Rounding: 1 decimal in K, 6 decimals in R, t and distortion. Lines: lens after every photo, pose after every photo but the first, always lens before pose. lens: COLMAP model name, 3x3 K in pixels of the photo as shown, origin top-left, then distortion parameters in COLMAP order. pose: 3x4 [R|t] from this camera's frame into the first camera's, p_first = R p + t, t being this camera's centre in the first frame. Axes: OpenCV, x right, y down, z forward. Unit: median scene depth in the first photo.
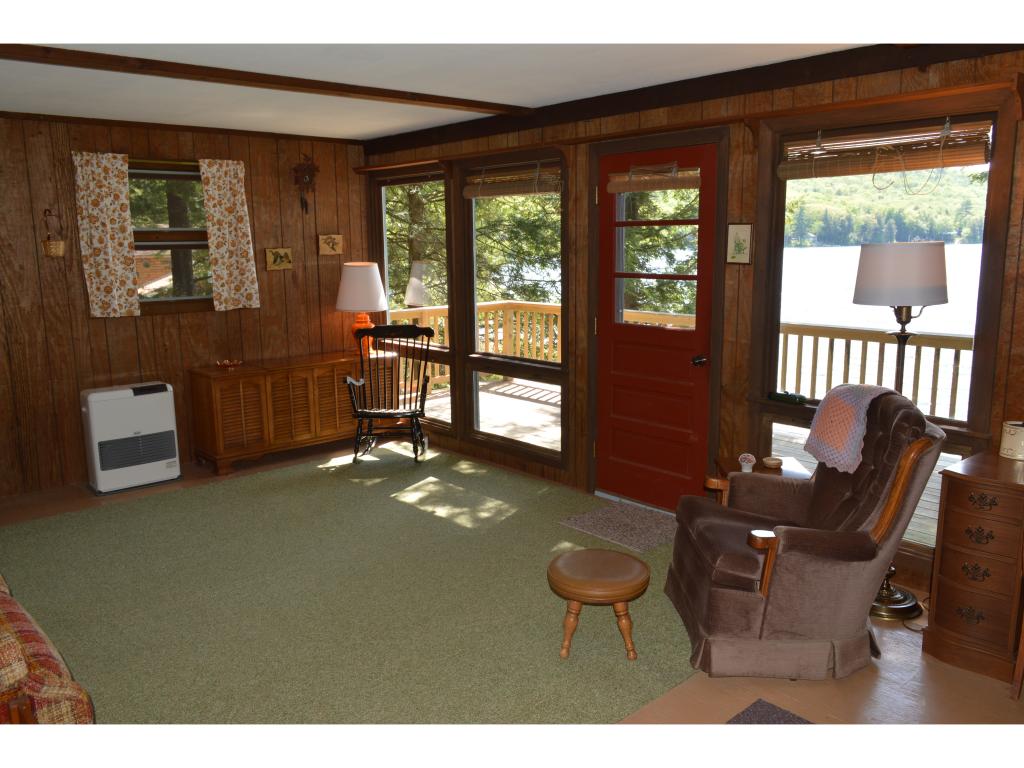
lens RADIAL K [[808.2, 0, 512.0], [0, 808.2, 384.0], [0, 0, 1]] dist [-0.017478, 0.007706]
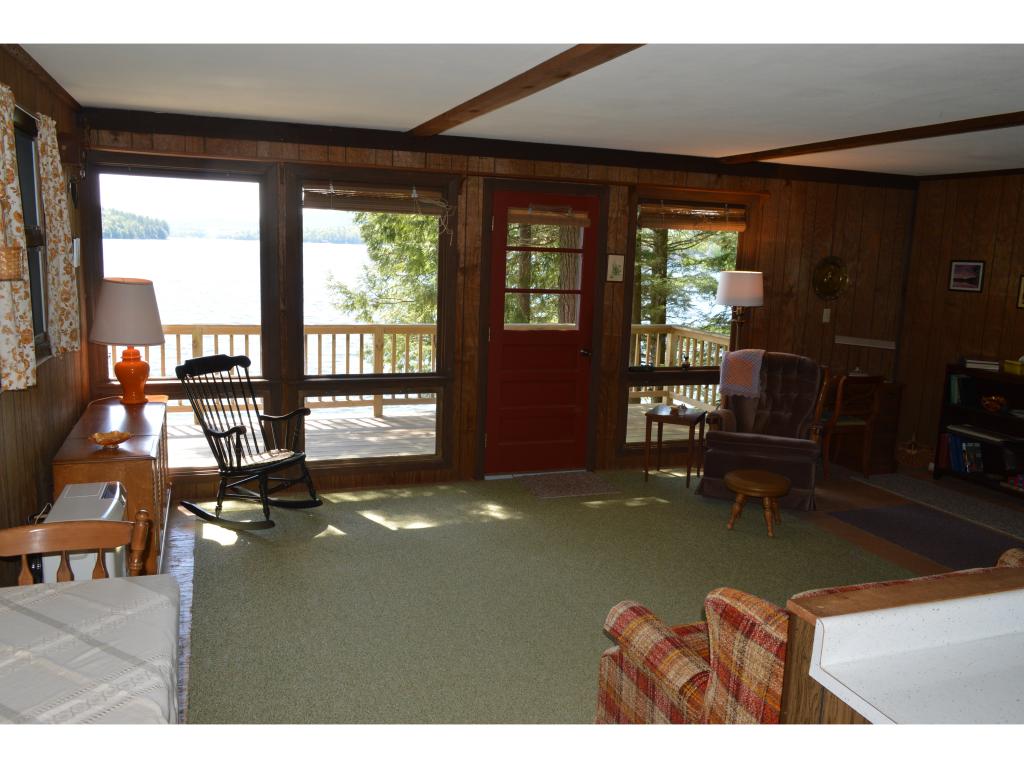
lens RADIAL K [[808.2, 0, 512.0], [0, 808.2, 384.0], [0, 0, 1]] dist [-0.017478, 0.007706]
pose [[0.367915, -0.129101, 0.920854, -0.853786], [0.124480, 0.988239, 0.088814, -0.088423], [-0.921490, 0.081952, 0.379658, 0.468931]]
